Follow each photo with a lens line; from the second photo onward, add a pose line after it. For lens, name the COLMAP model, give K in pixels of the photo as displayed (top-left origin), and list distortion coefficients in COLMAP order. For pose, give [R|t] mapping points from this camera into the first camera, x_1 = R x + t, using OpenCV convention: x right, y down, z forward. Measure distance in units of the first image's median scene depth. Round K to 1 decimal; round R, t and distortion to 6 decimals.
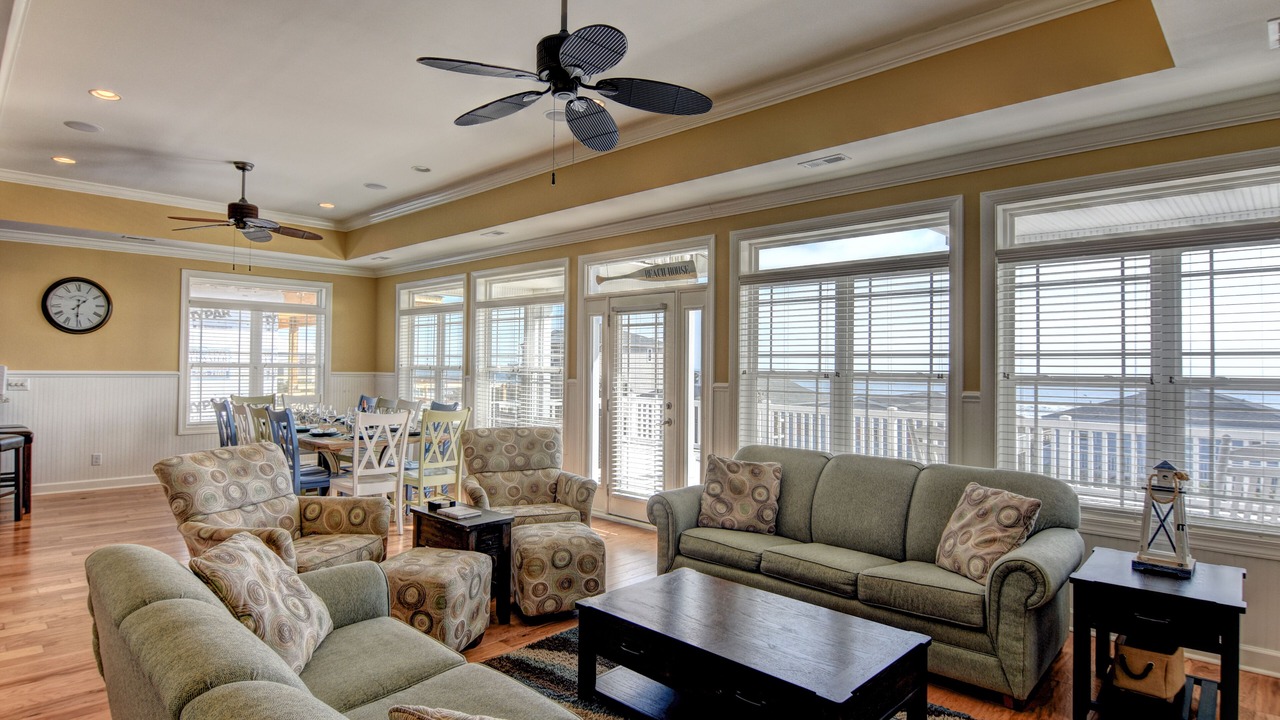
lens RADIAL K [[690.1, 0, 637.4], [0, 690.1, 365.6], [0, 0, 1]] dist [0.004593, -0.002744]
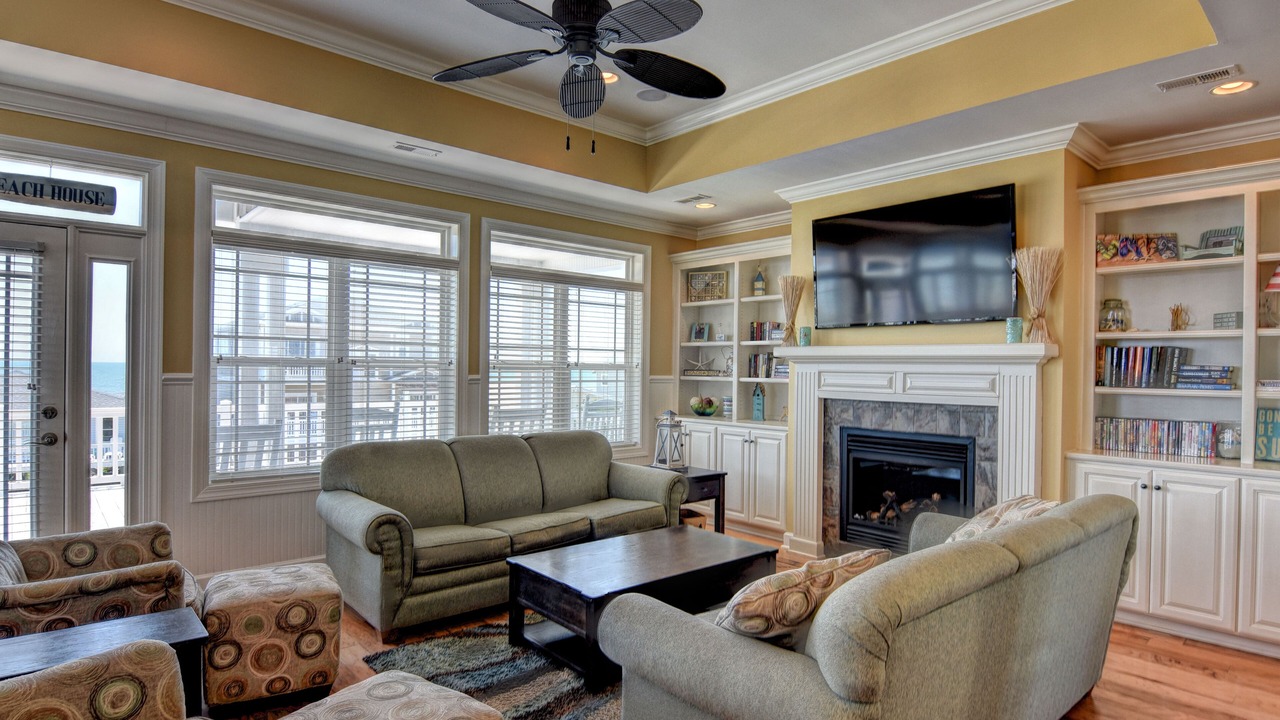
lens RADIAL K [[690.1, 0, 629.3], [0, 690.1, 358.4], [0, 0, 1]] dist [0.004593, -0.002744]
pose [[0.081455, -0.005837, 0.996660, -0.676194], [-0.022737, 0.999712, 0.007713, -0.007828], [-0.996418, -0.023289, 0.081299, 0.575921]]
